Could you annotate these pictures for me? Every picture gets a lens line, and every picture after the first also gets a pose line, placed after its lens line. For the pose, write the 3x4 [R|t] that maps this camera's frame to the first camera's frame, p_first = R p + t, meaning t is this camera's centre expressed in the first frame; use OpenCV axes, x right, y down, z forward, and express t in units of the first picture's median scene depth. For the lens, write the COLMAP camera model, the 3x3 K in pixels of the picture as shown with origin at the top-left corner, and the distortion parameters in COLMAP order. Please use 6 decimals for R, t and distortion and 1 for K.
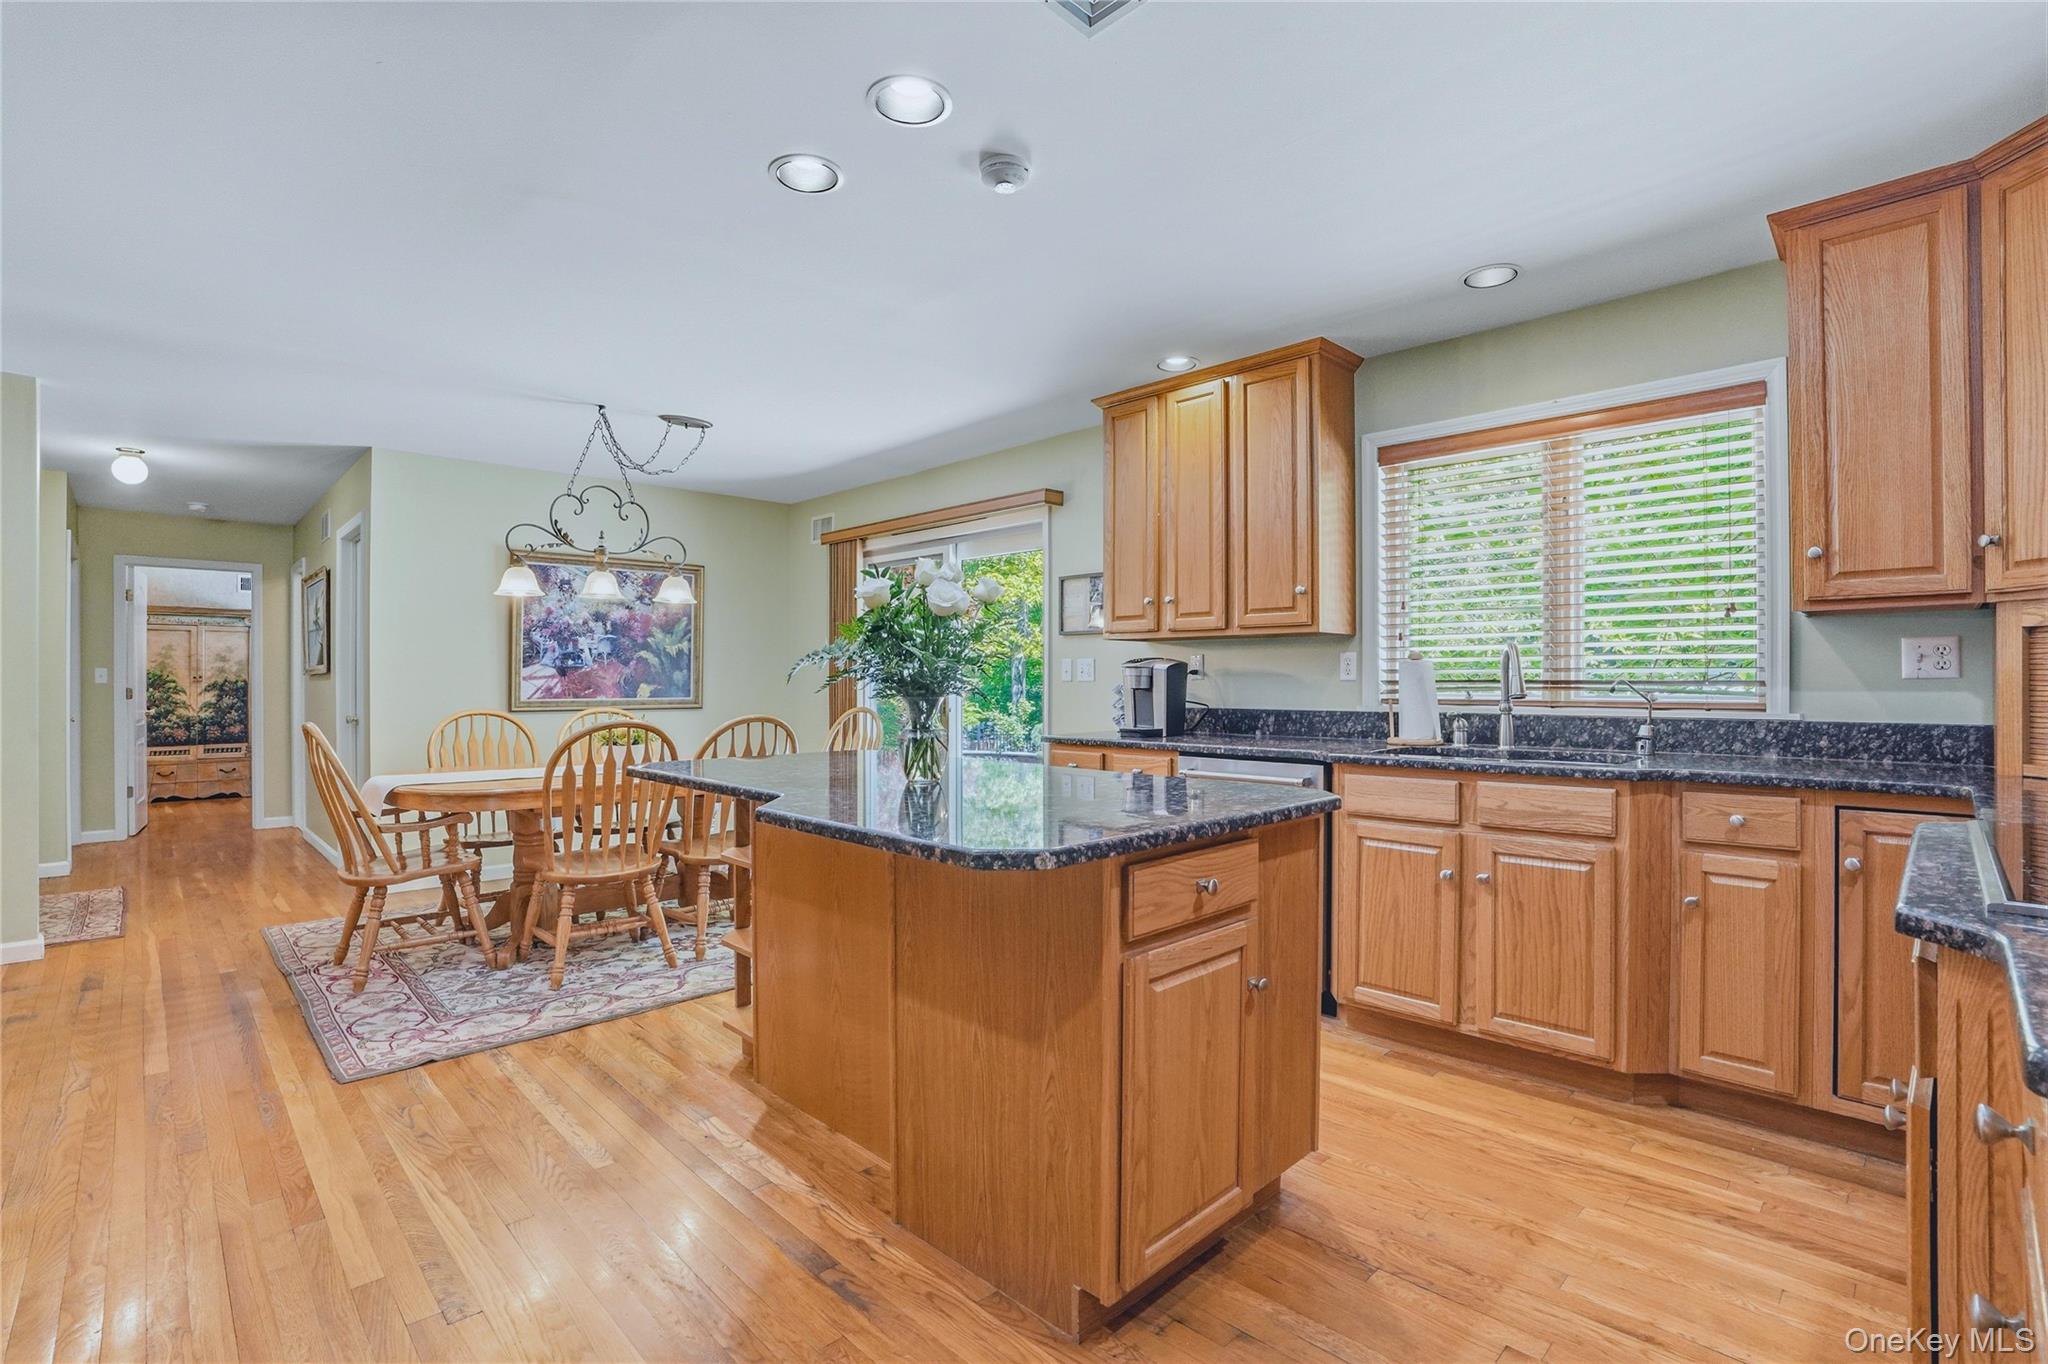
lens RADIAL K [[947.7, 0, 1024.0], [0, 947.7, 682.0], [0, 0, 1]] dist [-0.070427, 0.026322]
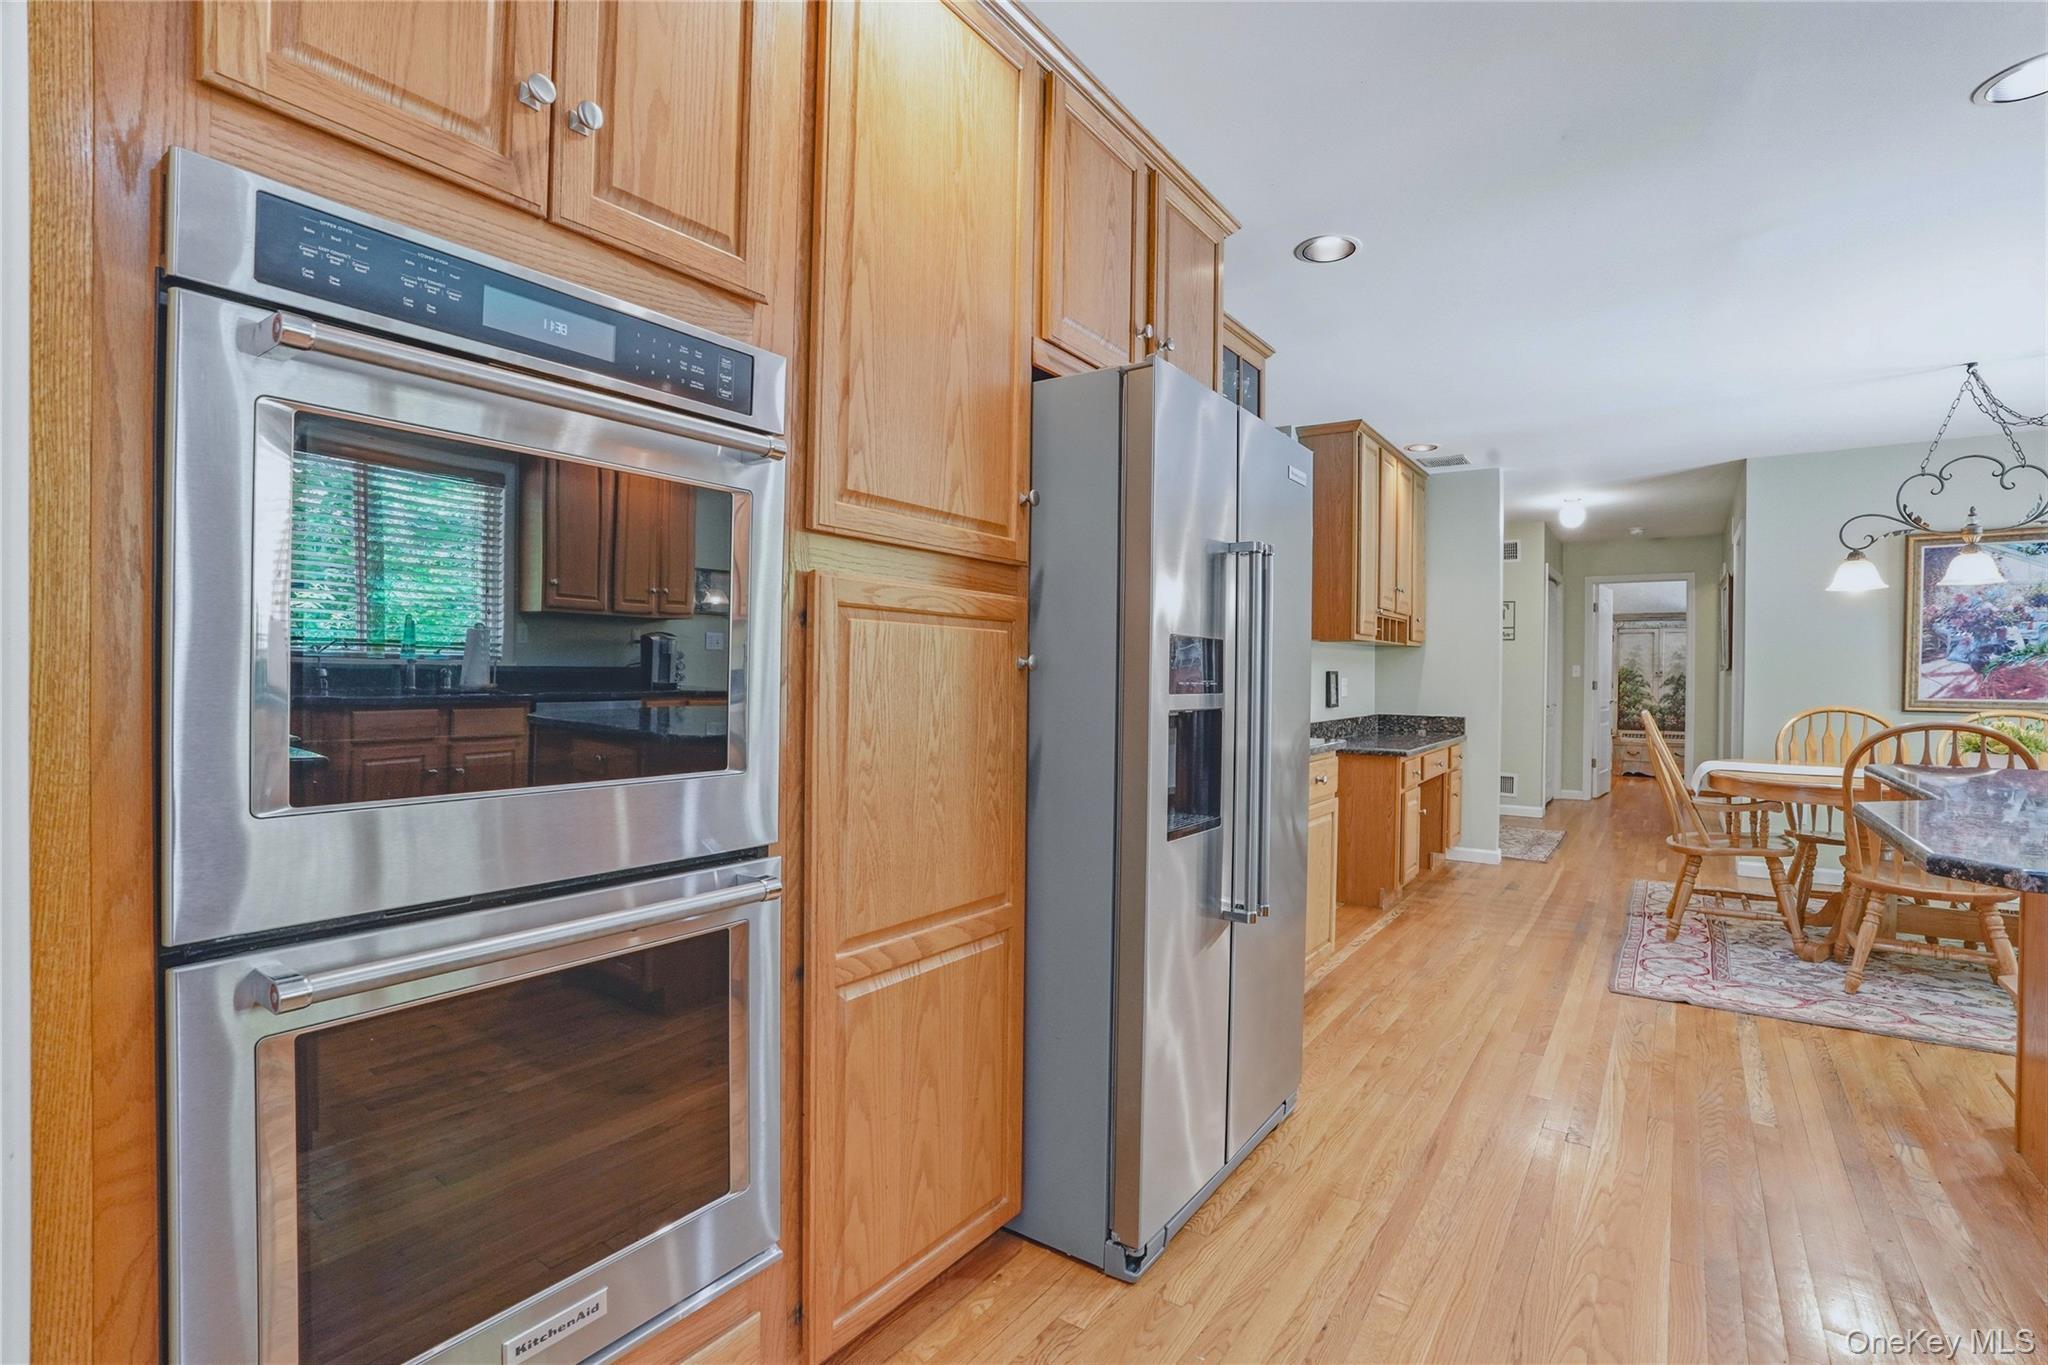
lens RADIAL K [[947.7, 0, 1024.0], [0, 947.7, 682.5], [0, 0, 1]] dist [-0.070427, 0.026322]
pose [[0.178497, 0.012574, -0.983860, 0.261229], [-0.007523, 0.999907, 0.011414, -0.000240], [0.983912, 0.005364, 0.178575, -0.028496]]
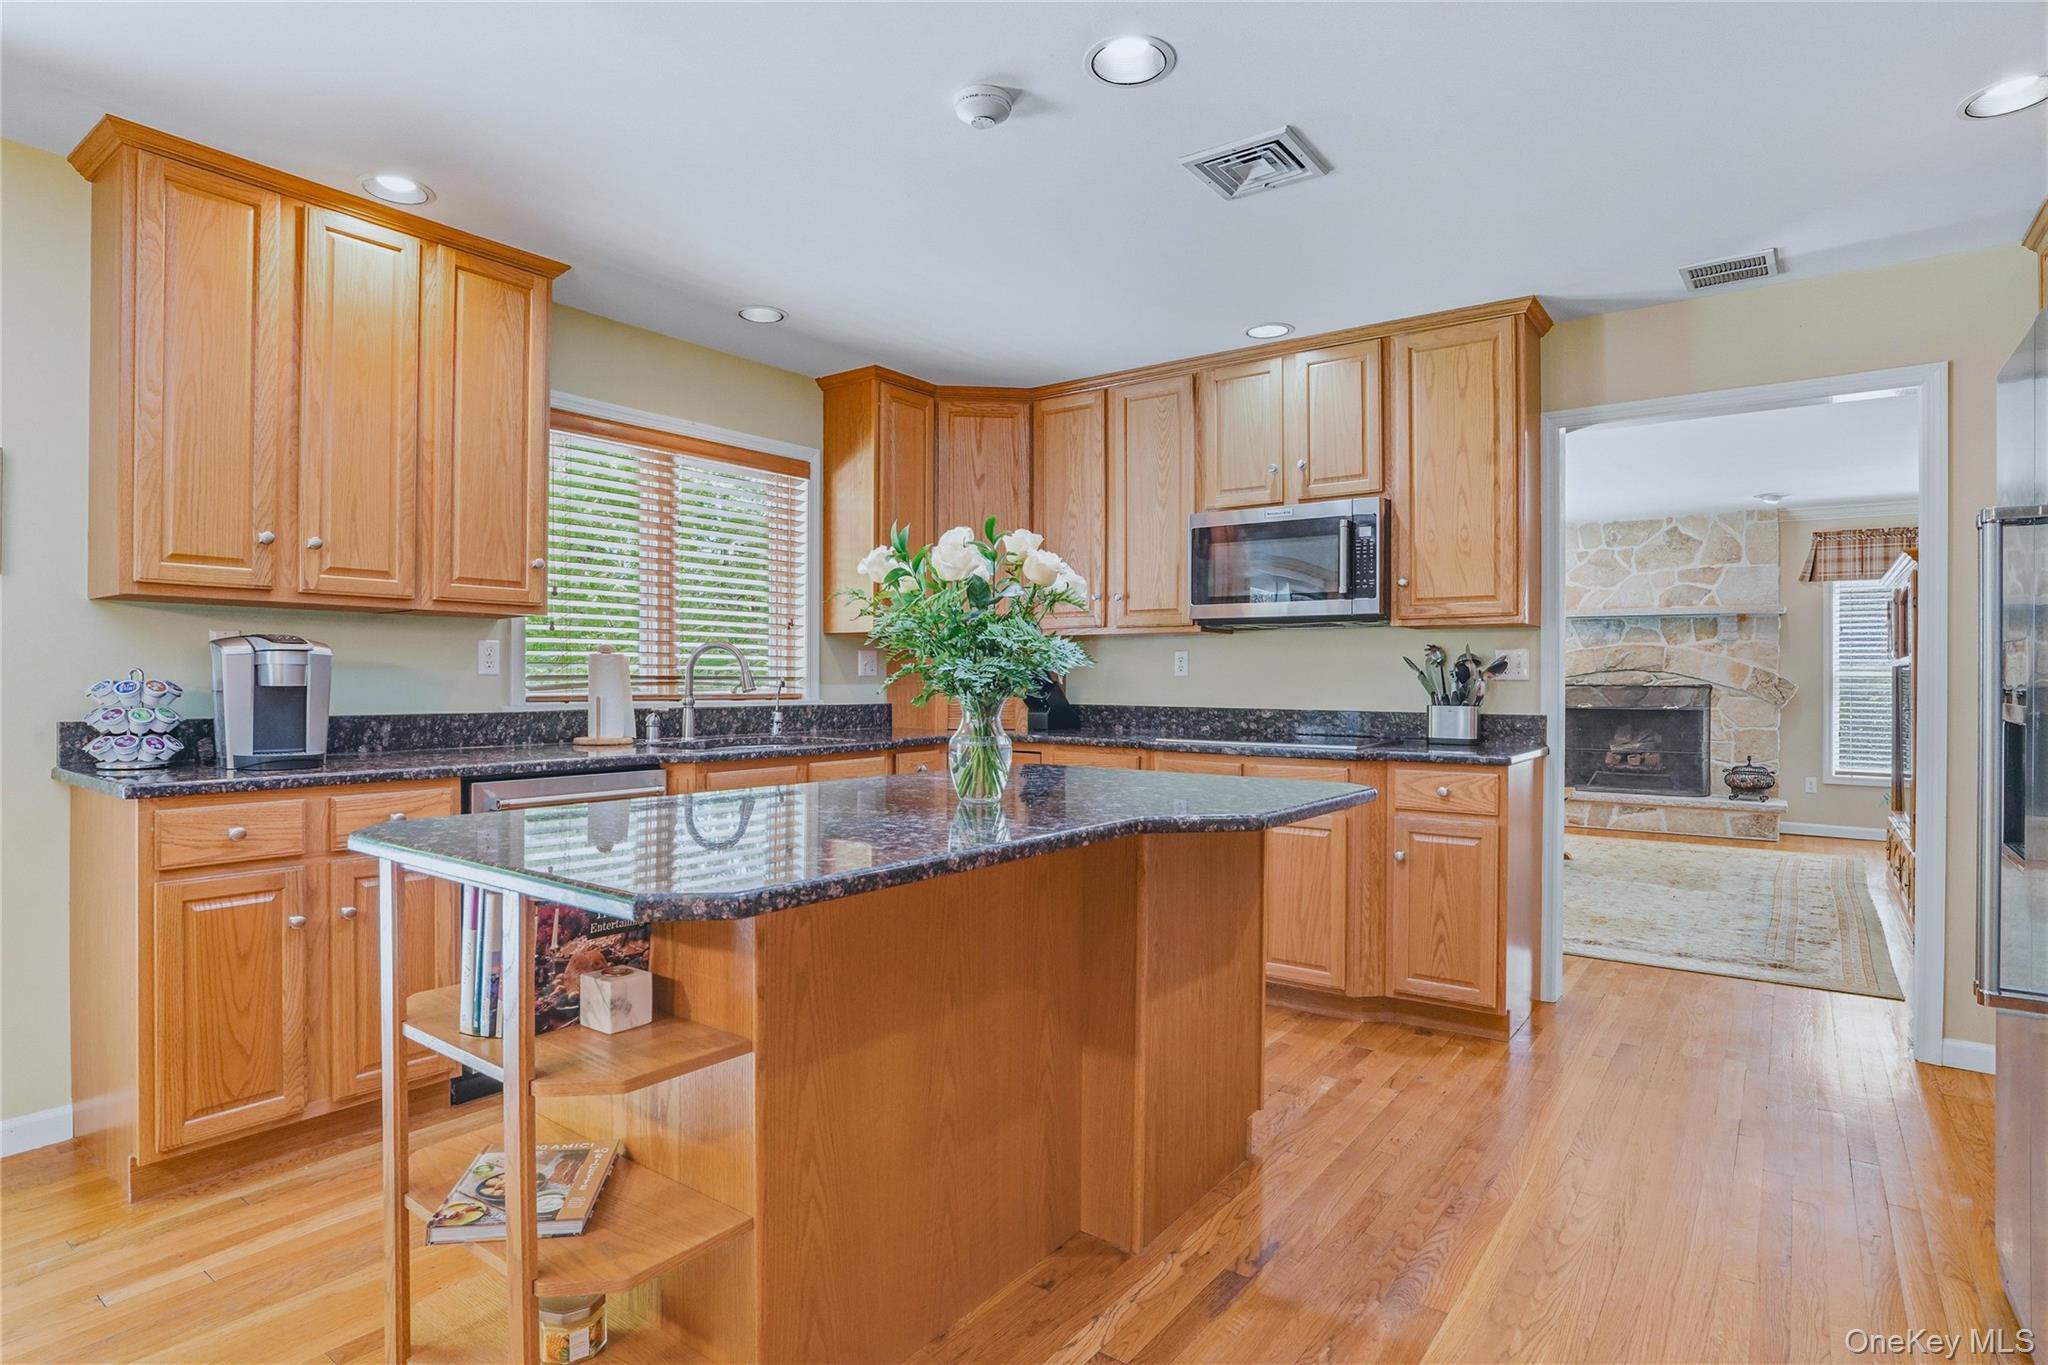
lens RADIAL K [[1069.4, 0, 1024.0], [0, 1069.4, 682.5], [0, 0, 1]] dist [-0.075572, 0.036876]
pose [[-0.155256, -0.002357, 0.987871, -0.636094], [-0.002709, 0.999994, 0.001960, 0.002093], [-0.987871, -0.002372, -0.155262, 0.697166]]
